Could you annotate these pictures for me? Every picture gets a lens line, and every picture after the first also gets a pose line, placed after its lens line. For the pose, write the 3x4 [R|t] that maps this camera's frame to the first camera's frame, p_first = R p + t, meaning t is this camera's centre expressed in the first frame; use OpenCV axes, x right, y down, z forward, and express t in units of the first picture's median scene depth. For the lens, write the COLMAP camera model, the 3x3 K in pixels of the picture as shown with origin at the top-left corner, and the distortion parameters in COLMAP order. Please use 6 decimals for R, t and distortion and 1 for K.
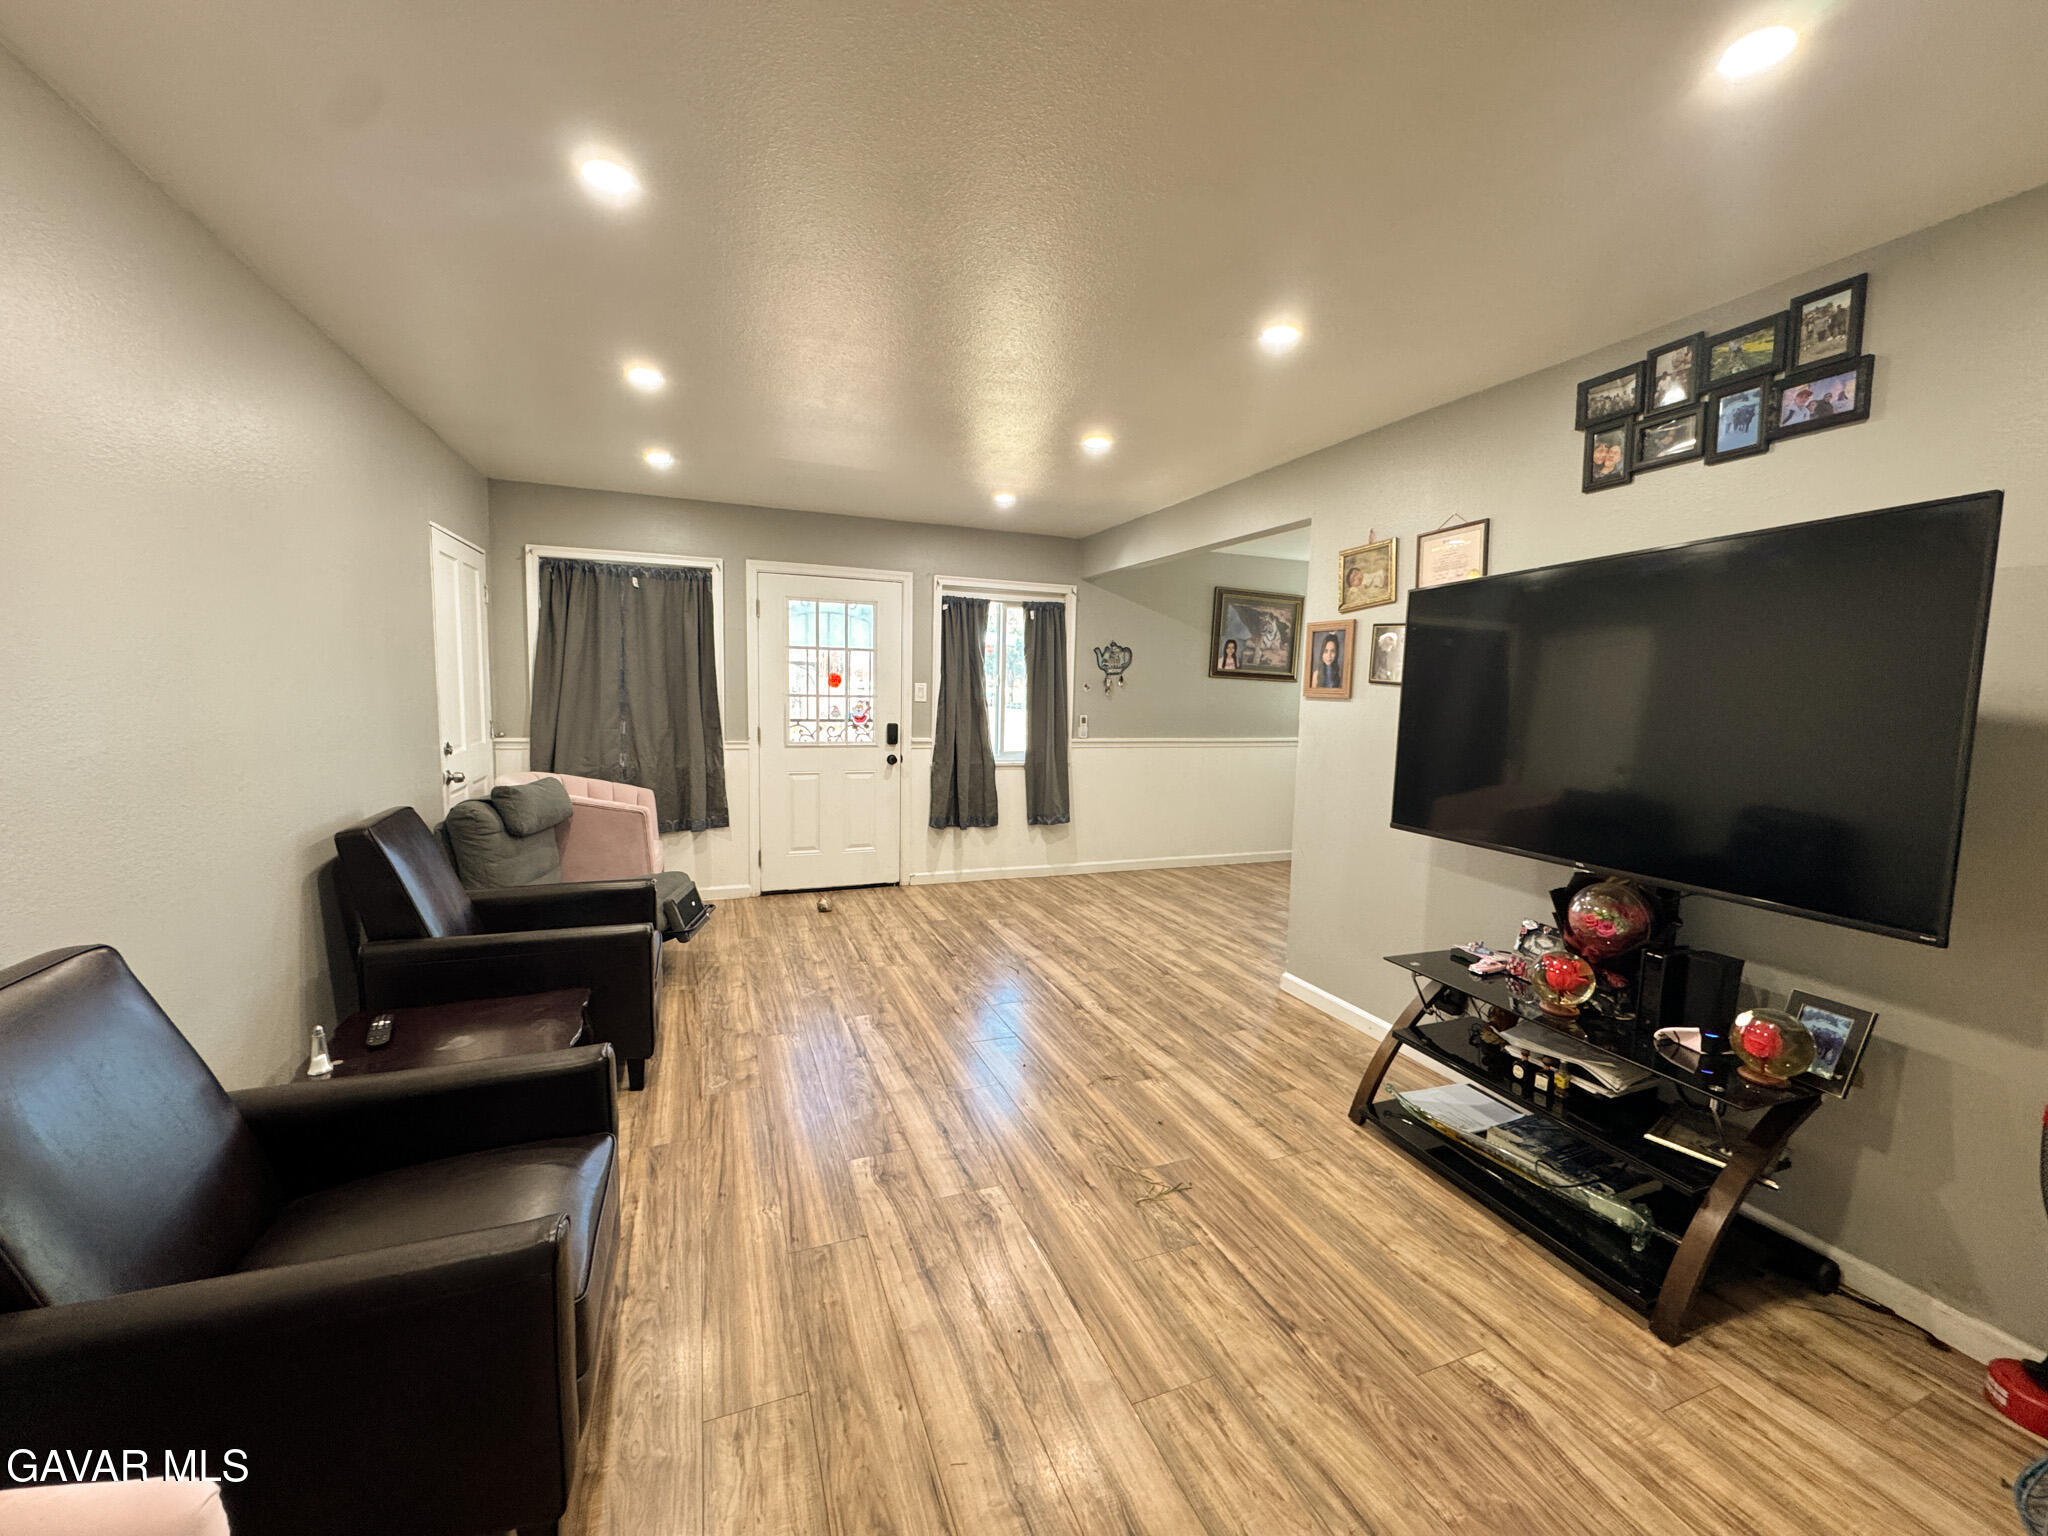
lens RADIAL K [[868.3, 0, 1024.0], [0, 868.3, 768.0], [0, 0, 1]] dist [-0.000875, -0.000195]
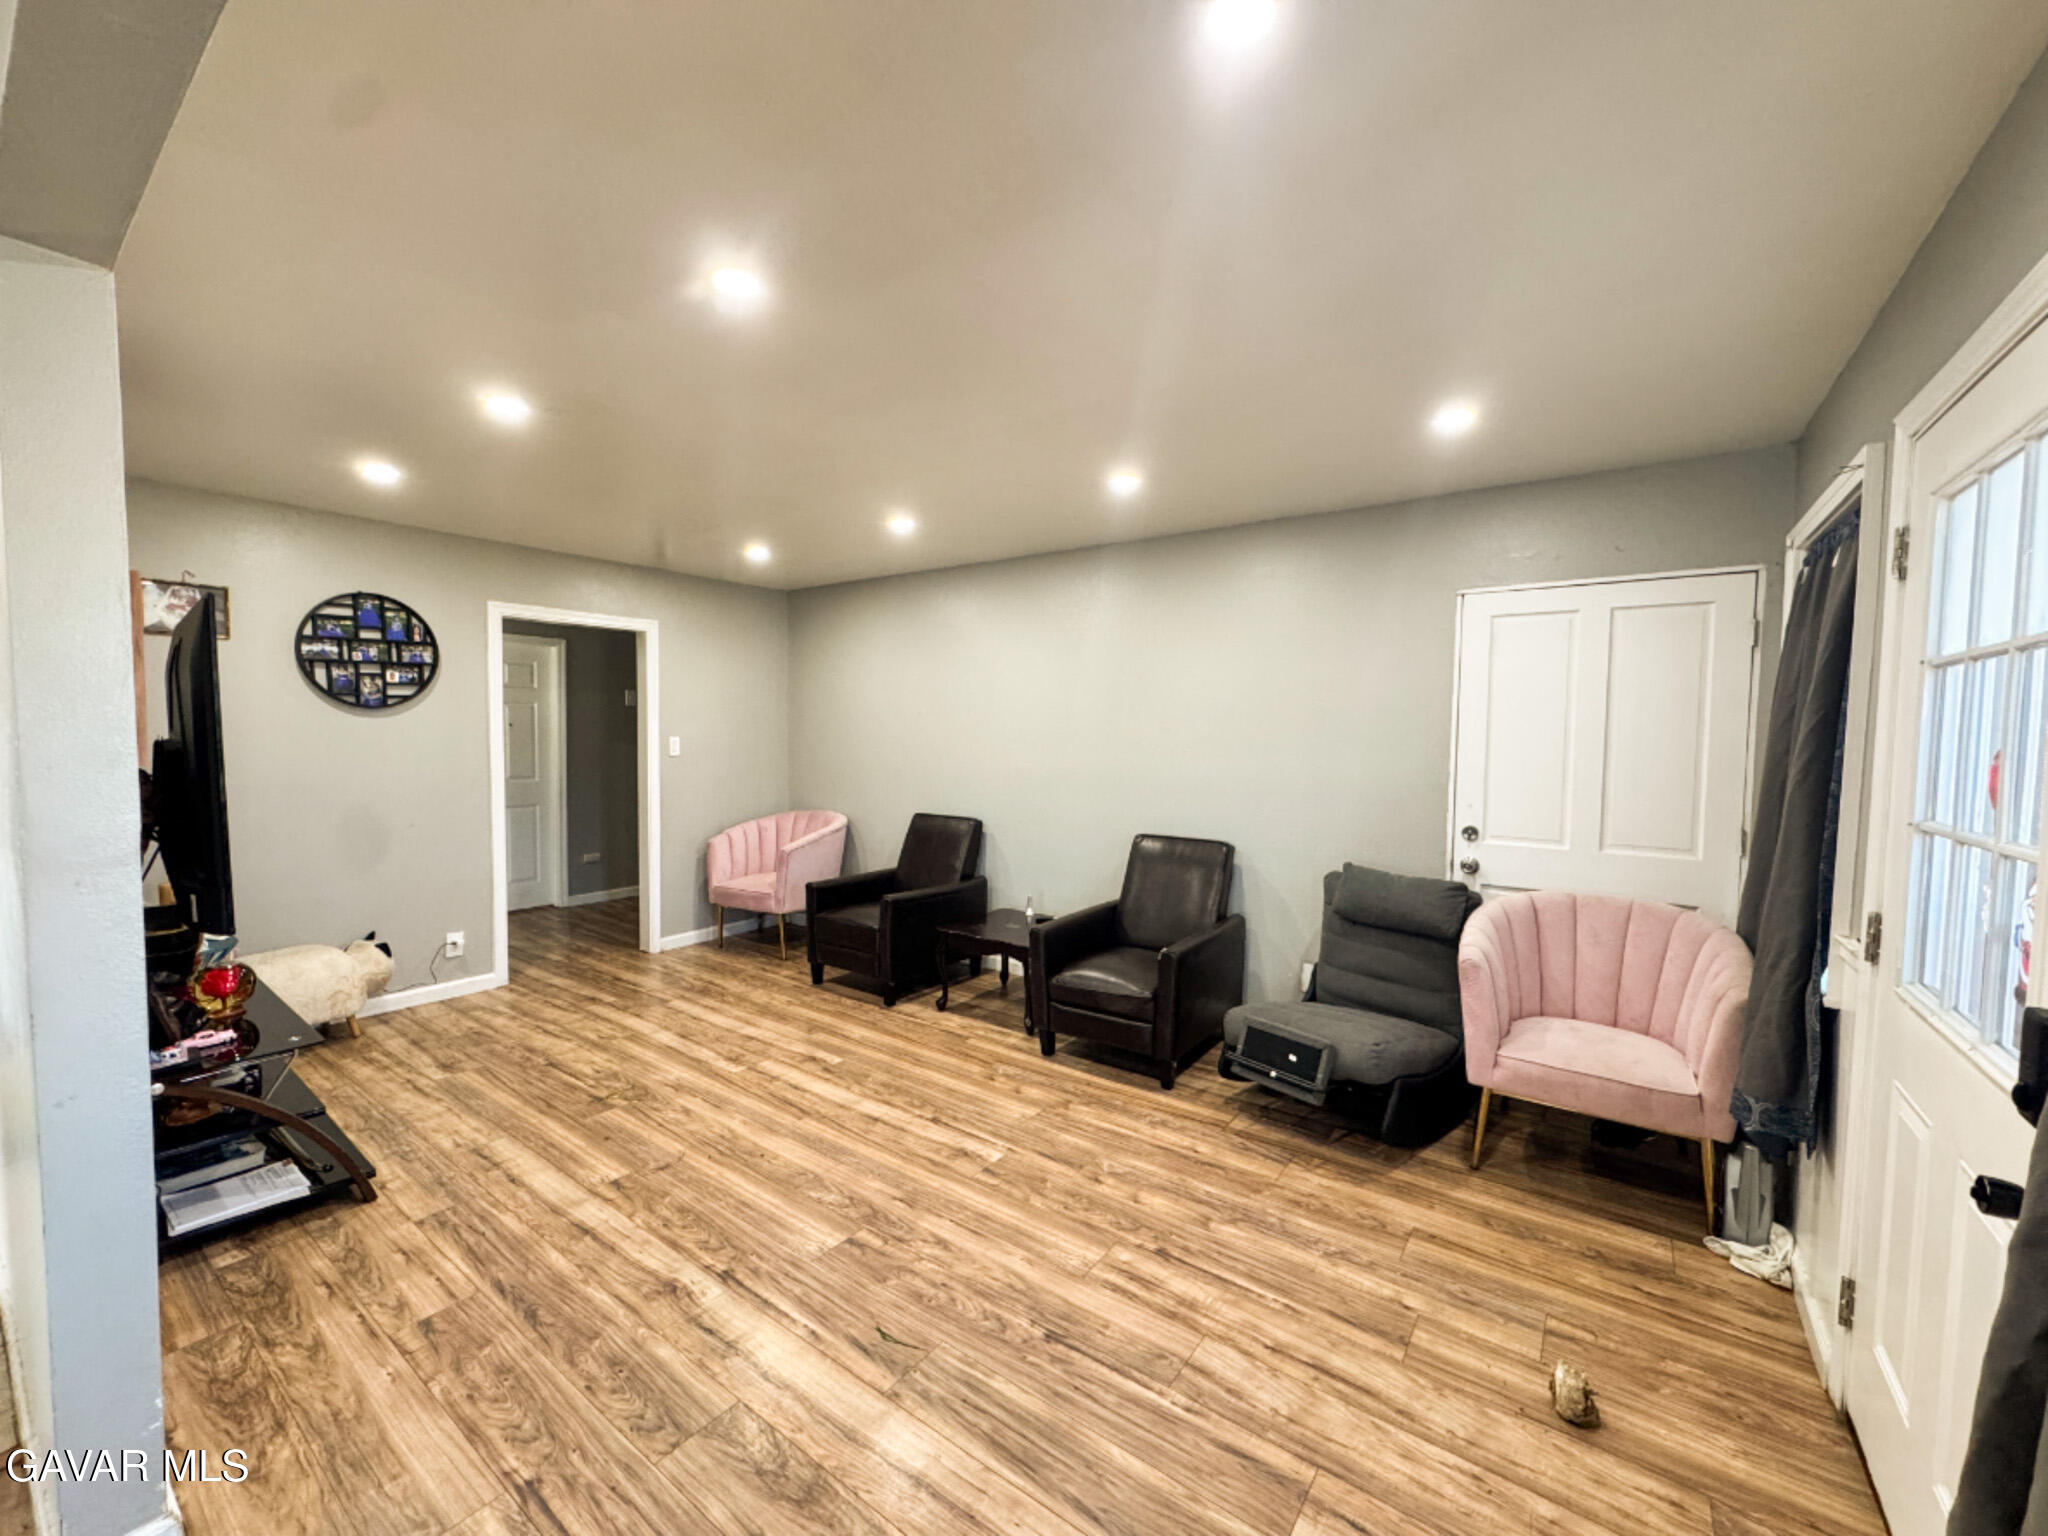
lens RADIAL K [[812.6, 0, 1024.0], [0, 812.6, 768.0], [0, 0, 1]] dist [-0.000371, -0.000035]
pose [[-0.849237, -0.007103, -0.527964, 0.231425], [-0.080665, 0.989917, 0.116434, -0.193921], [0.521814, 0.141468, -0.841247, 1.881485]]
